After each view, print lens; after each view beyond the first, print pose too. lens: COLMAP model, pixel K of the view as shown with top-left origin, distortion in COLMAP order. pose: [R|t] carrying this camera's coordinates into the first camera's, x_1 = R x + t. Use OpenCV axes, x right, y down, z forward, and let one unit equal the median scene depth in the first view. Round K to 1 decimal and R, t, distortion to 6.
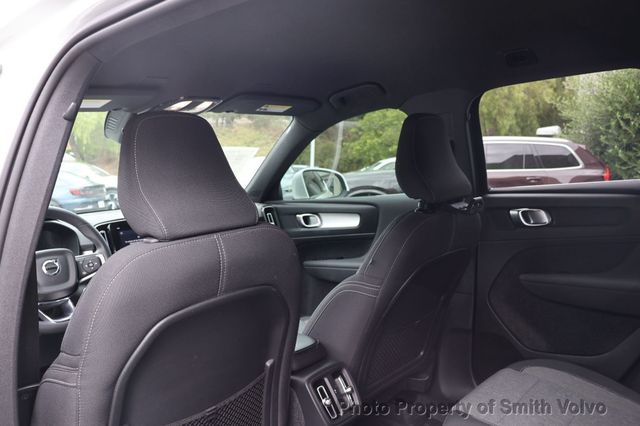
lens RADIAL K [[529.8, 0, 320.0], [0, 529.8, 213.0], [0, 0, 1]] dist [-0.009265, -0.005147]
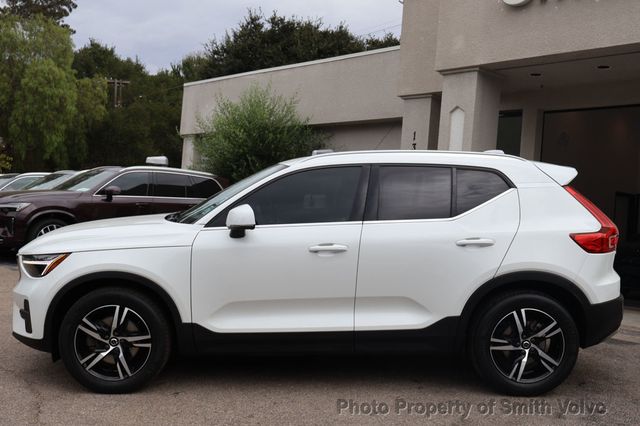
lens RADIAL K [[715.9, 0, 320.0], [0, 715.9, 213.0], [0, 0, 1]] dist [-0.004720, 0.004829]
pose [[0.708984, 0.037765, 0.704213, -0.141659], [0.003811, 0.998345, -0.057375, 0.011752], [-0.705215, 0.043362, 0.707667, -0.085125]]
